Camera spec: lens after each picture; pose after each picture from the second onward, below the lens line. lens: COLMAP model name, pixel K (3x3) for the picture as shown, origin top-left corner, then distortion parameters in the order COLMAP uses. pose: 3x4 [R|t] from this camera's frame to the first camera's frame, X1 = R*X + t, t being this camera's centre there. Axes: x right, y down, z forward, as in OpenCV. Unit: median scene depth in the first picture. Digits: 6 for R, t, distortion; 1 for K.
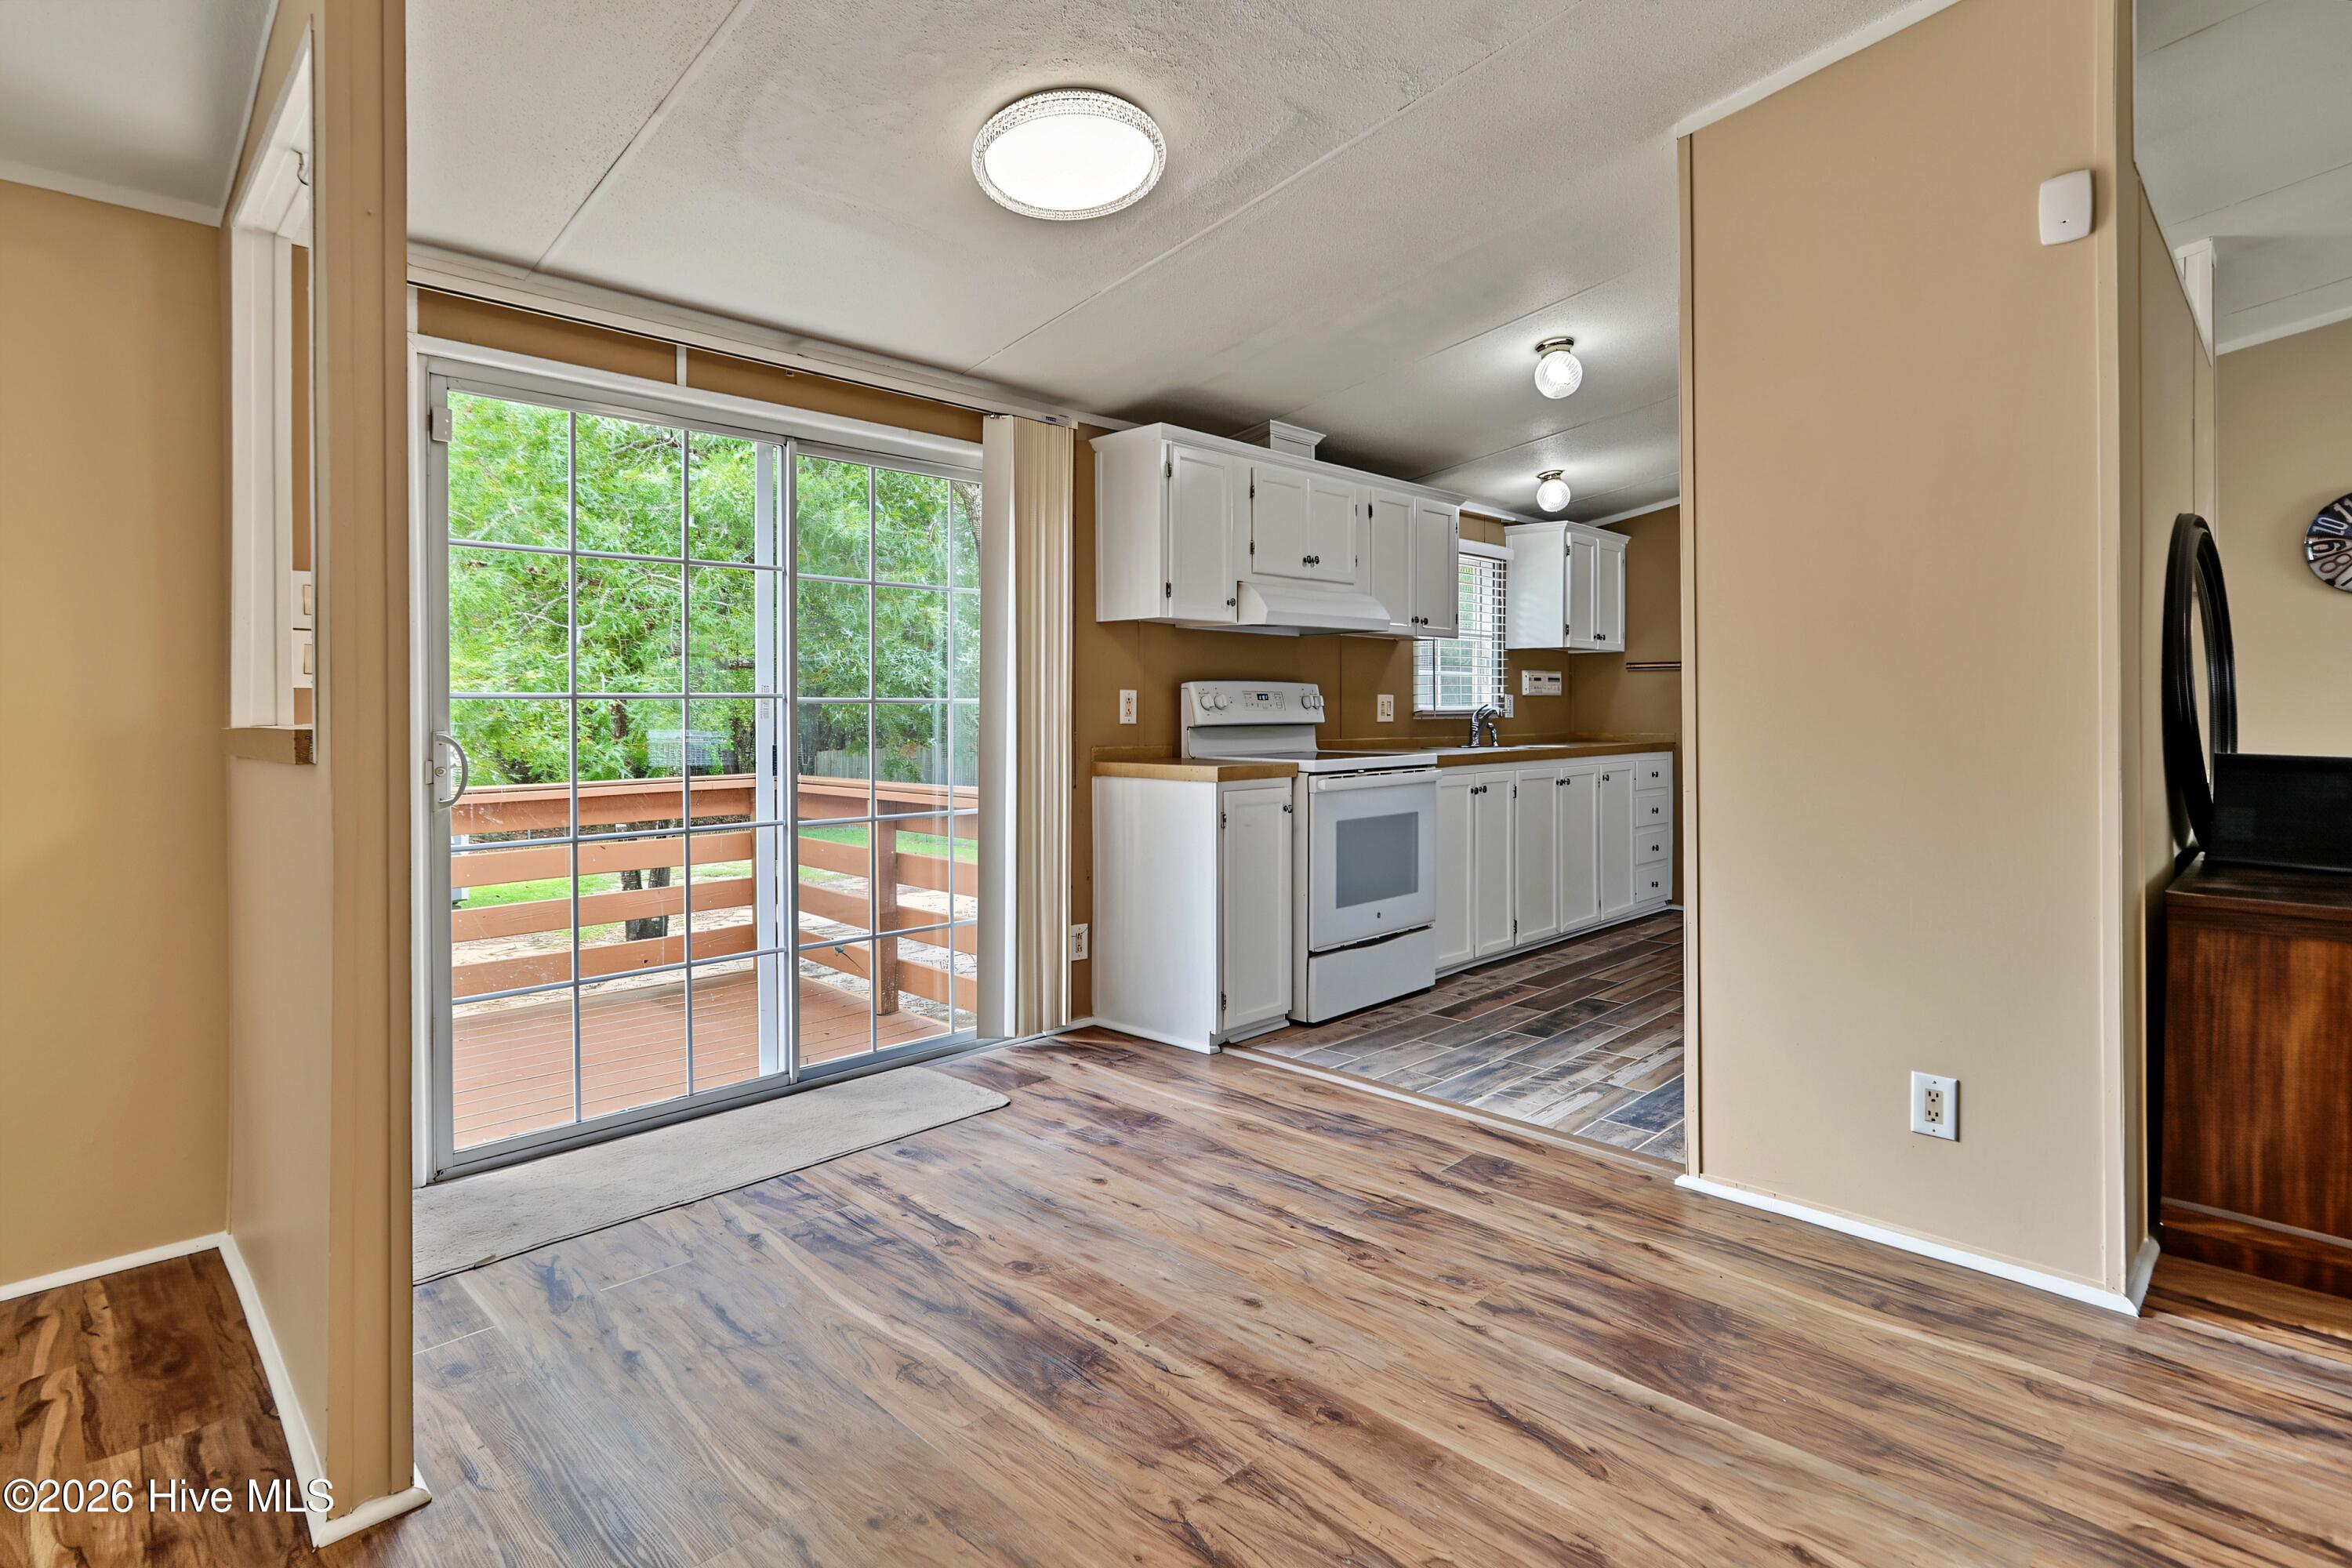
lens RADIAL K [[1158.8, 0, 1186.9], [0, 1158.8, 708.8], [0, 0, 1]] dist [-0.004980, -0.000458]
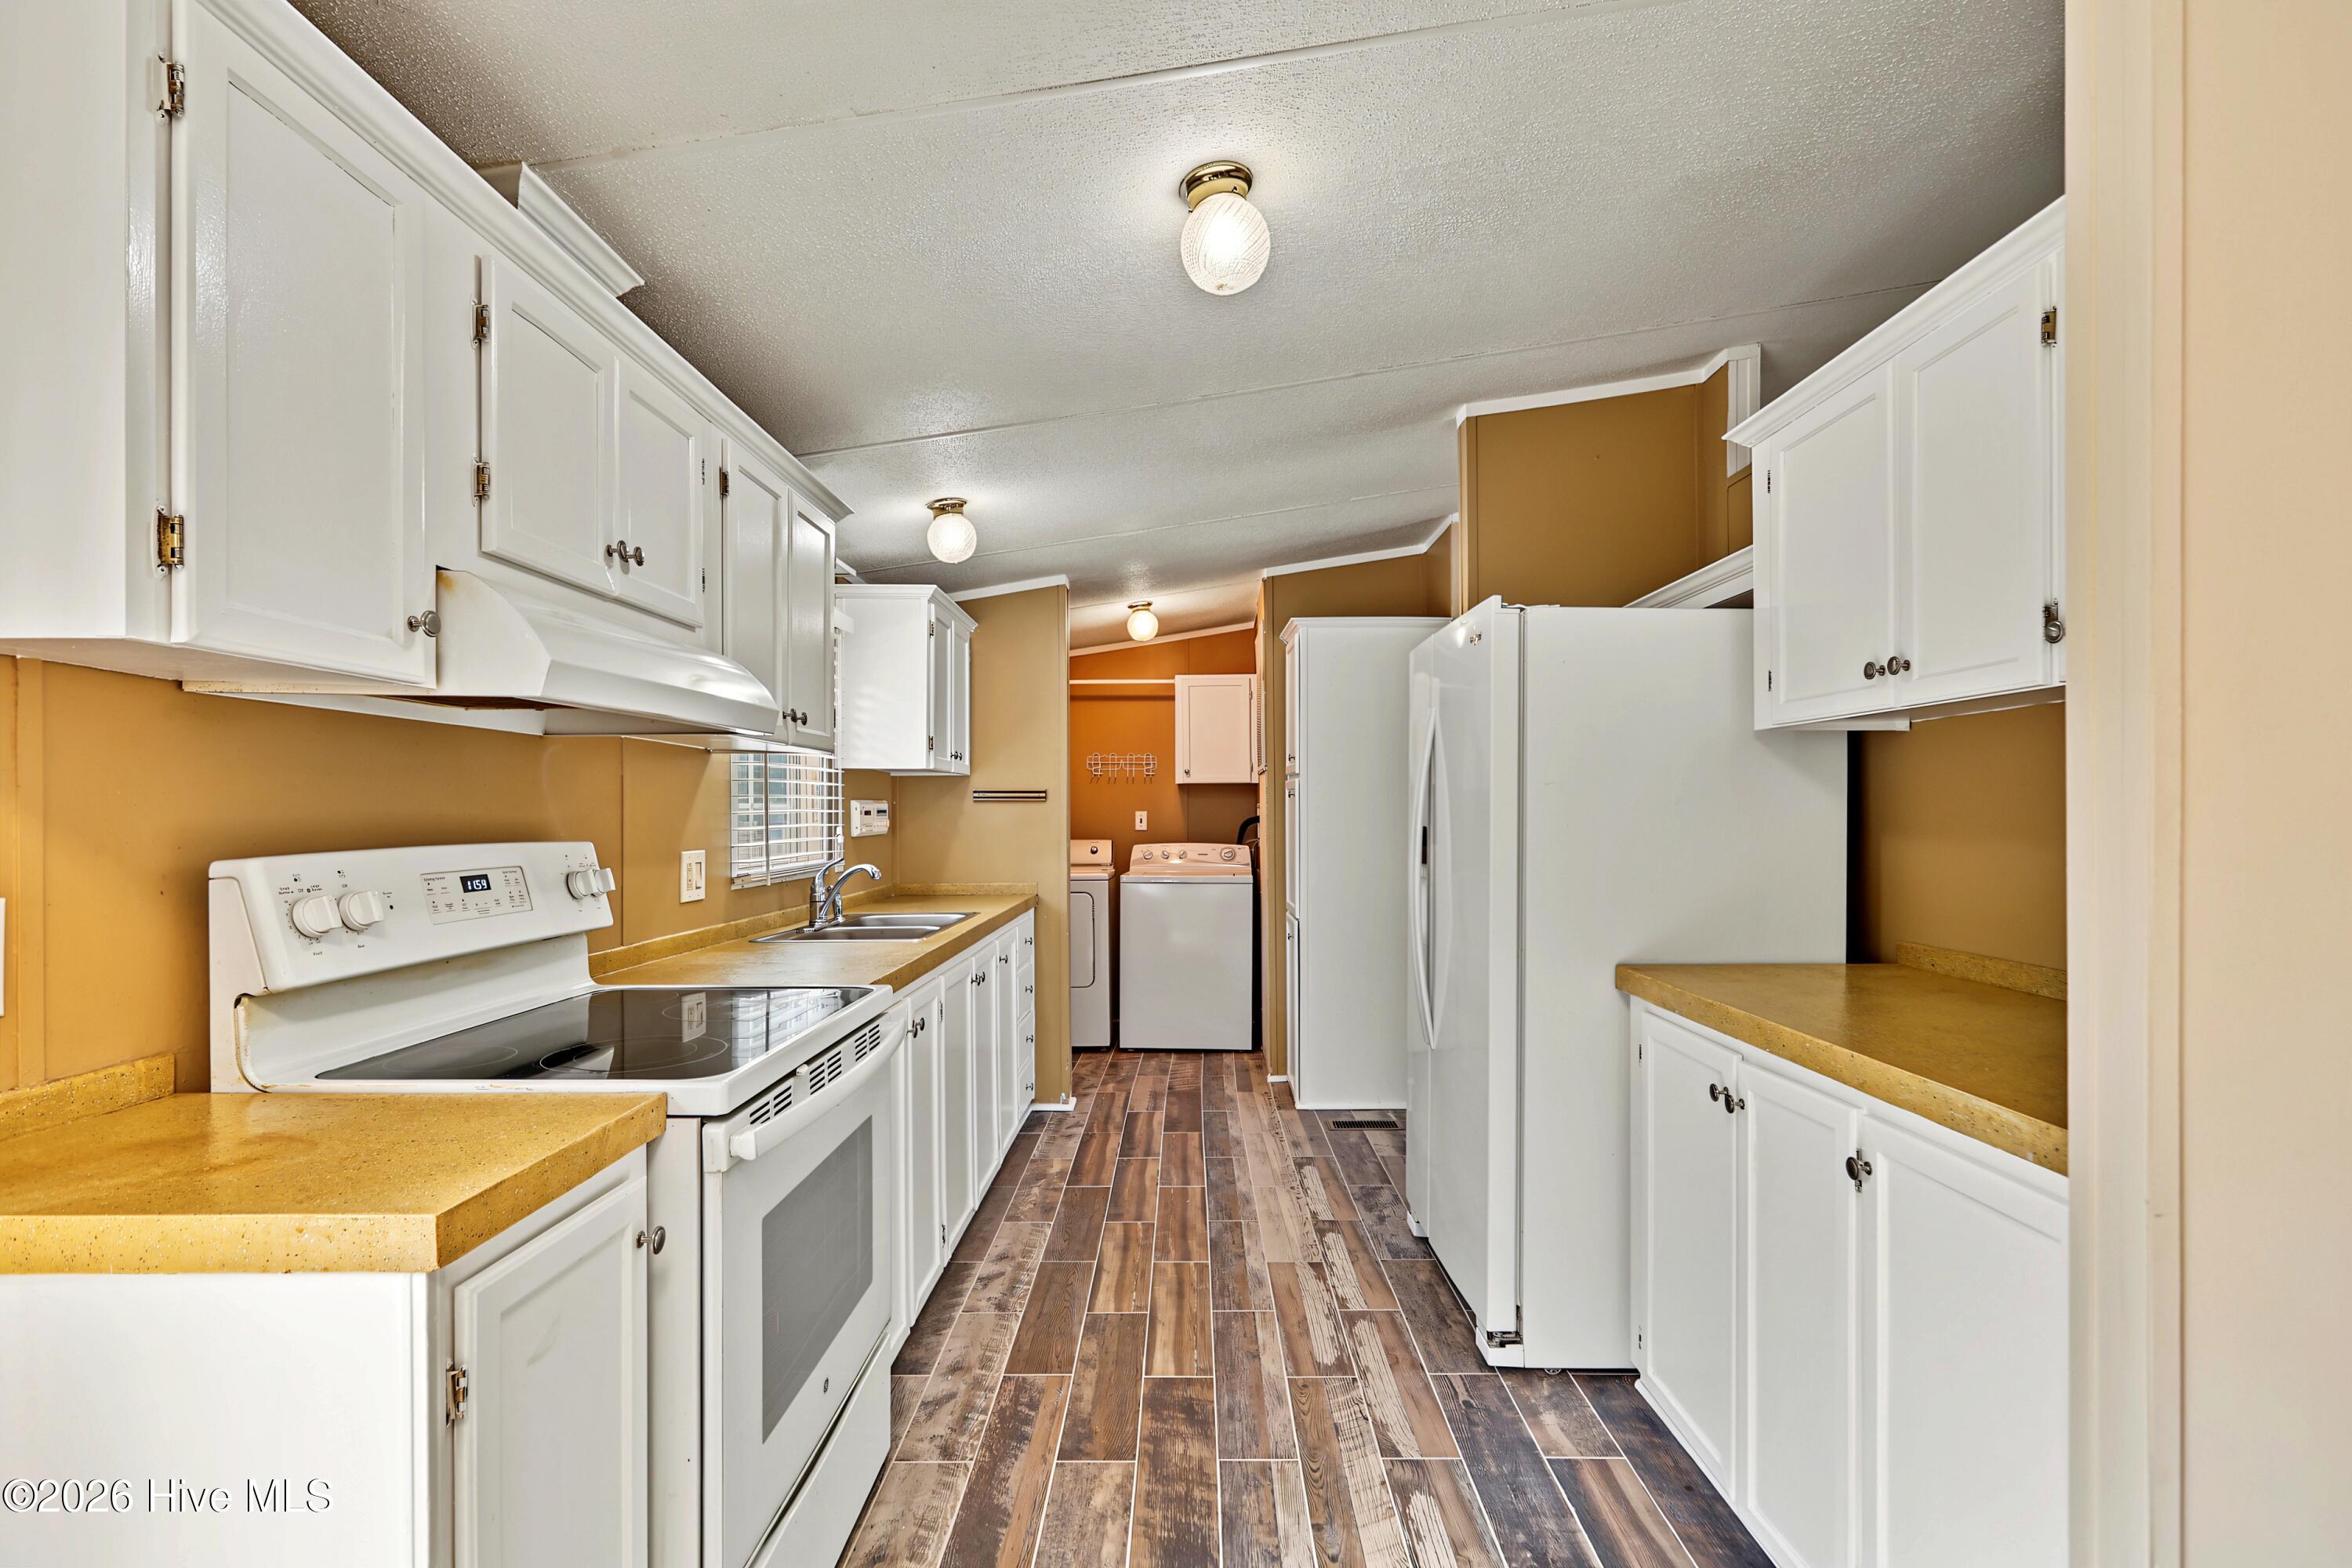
lens RADIAL K [[1082.8, 0, 1180.2], [0, 1082.8, 817.9], [0, 0, 1]] dist [-0.003015, 0.001154]
pose [[0.718995, -0.002019, 0.695013, -0.015897], [-0.000173, 0.999995, 0.003084, -0.029018], [-0.695016, -0.002338, 0.718991, 0.481931]]
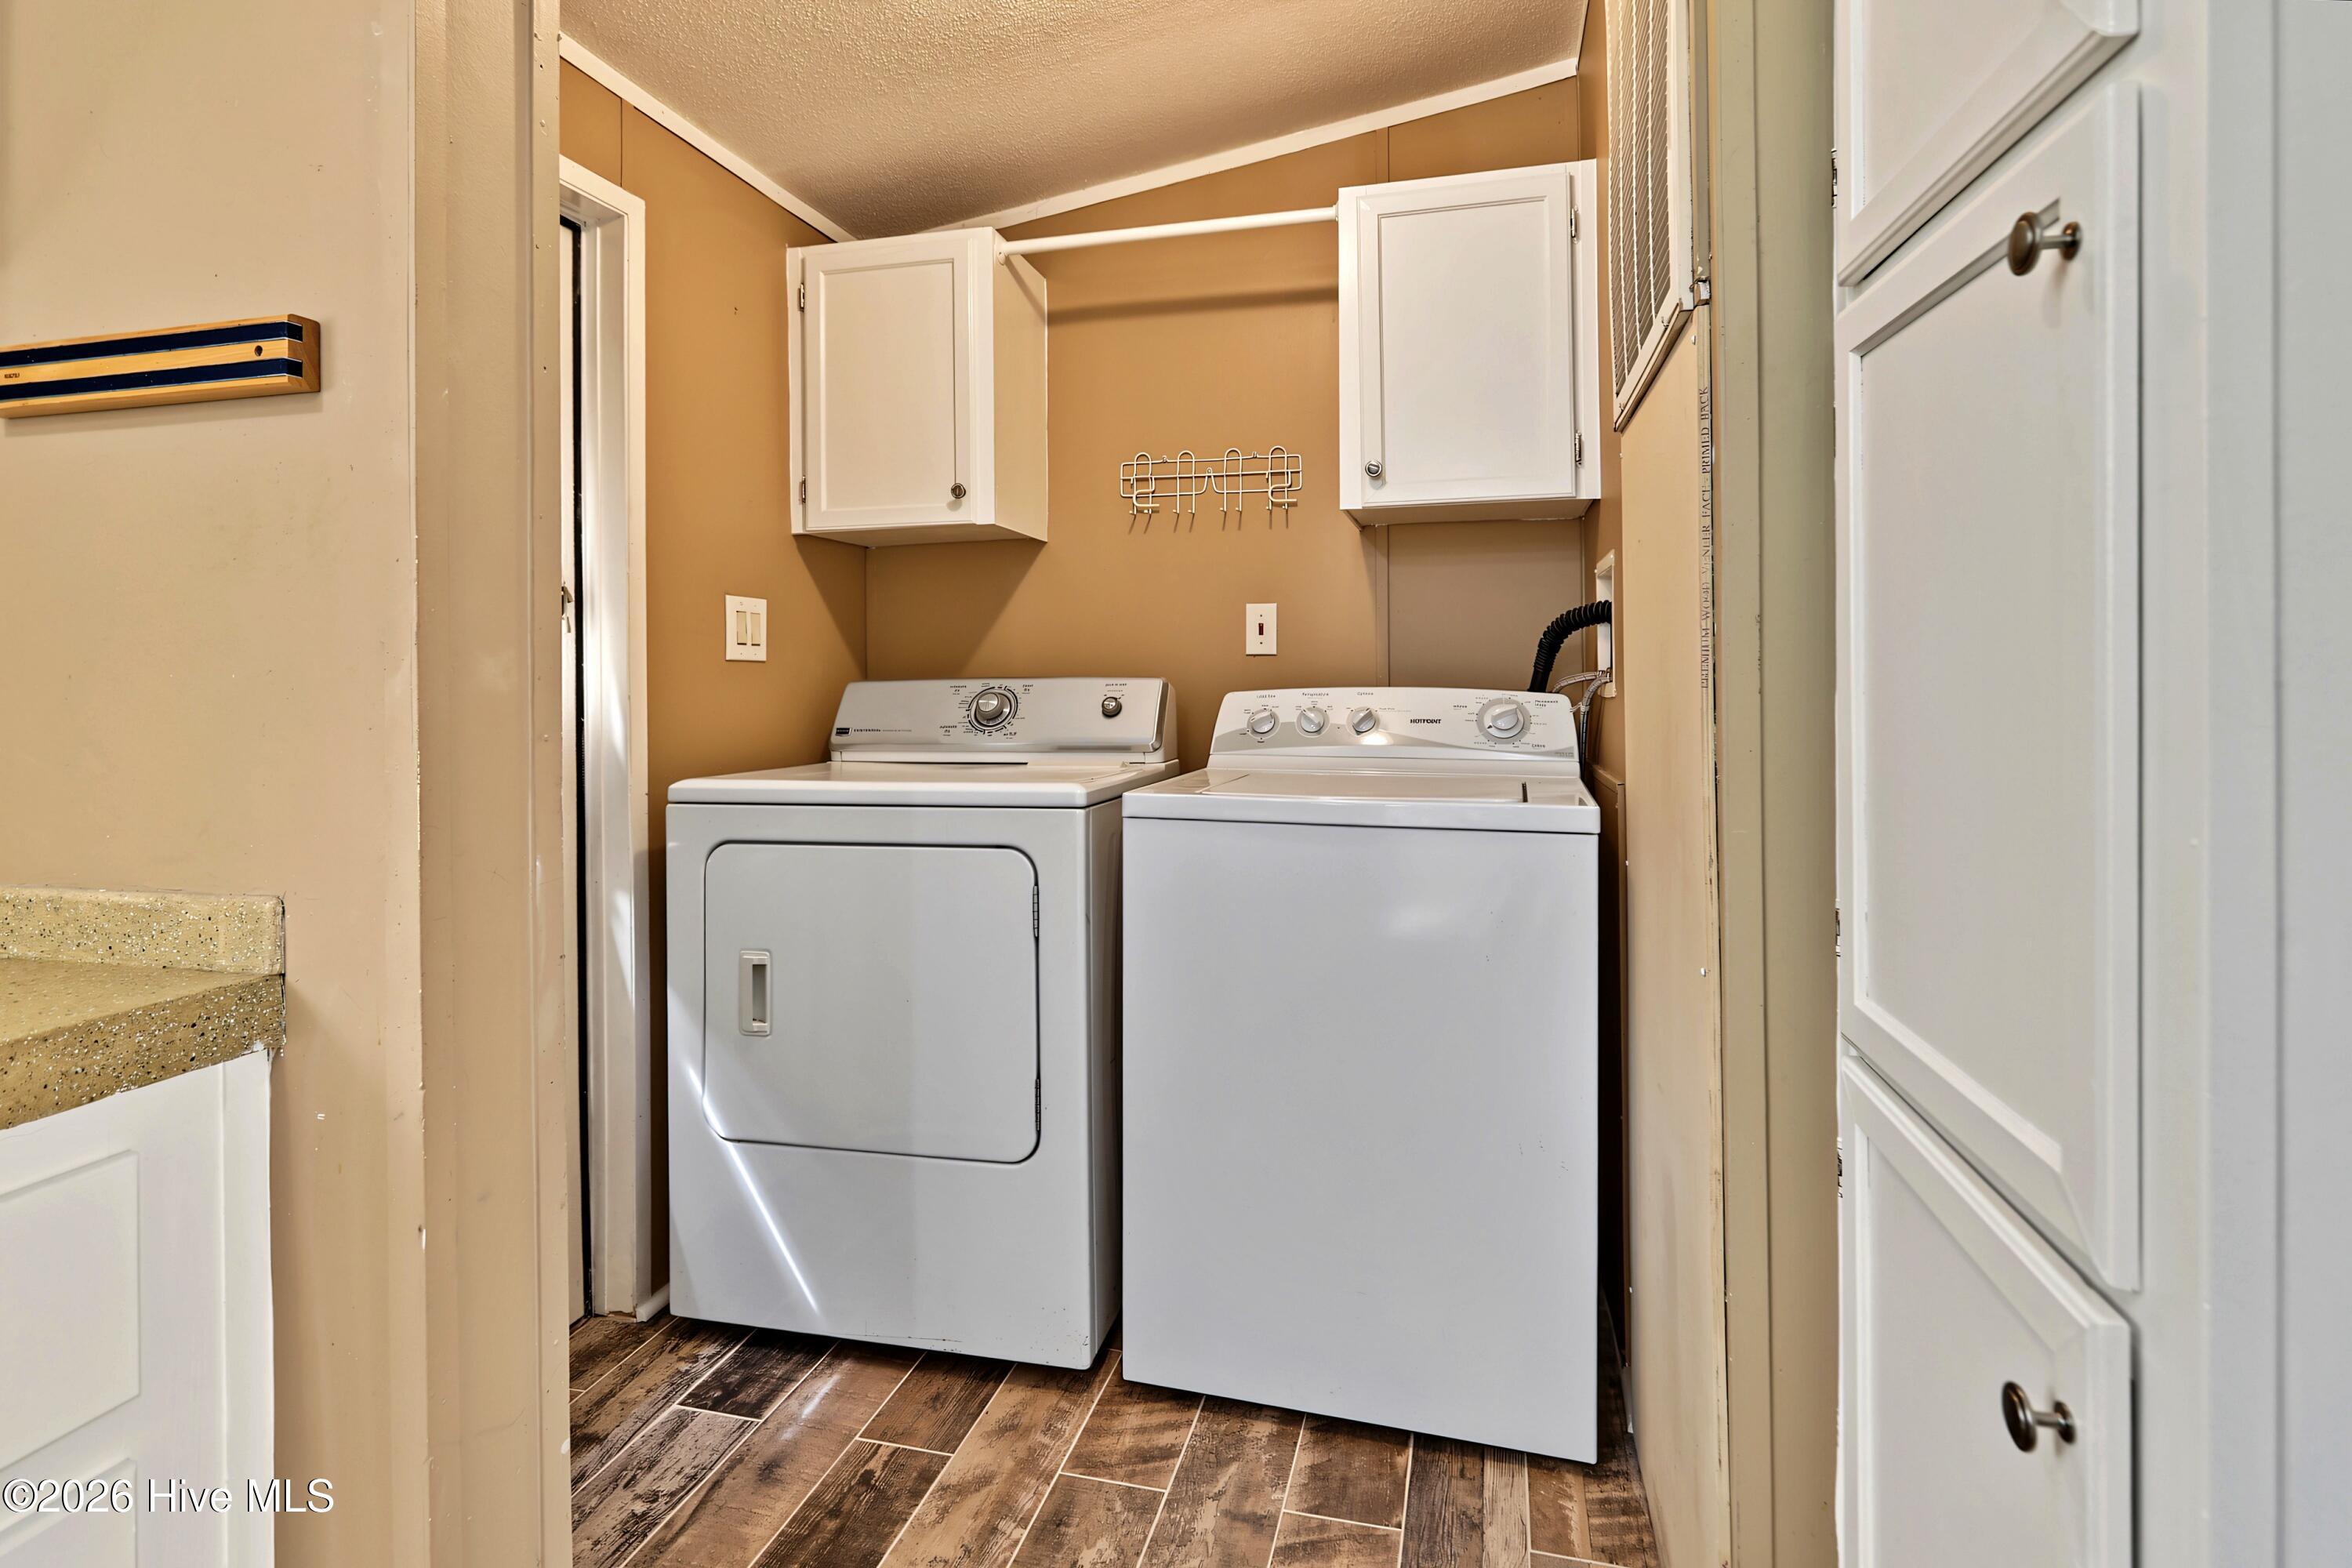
lens RADIAL K [[1158.8, 0, 1186.9], [0, 1158.8, 708.8], [0, 0, 1]] dist [-0.004980, -0.000458]
pose [[0.852509, -0.018875, 0.522371, 0.514279], [0.004092, 0.999558, 0.029438, -0.003267], [-0.522696, -0.022959, 0.852210, 0.986596]]
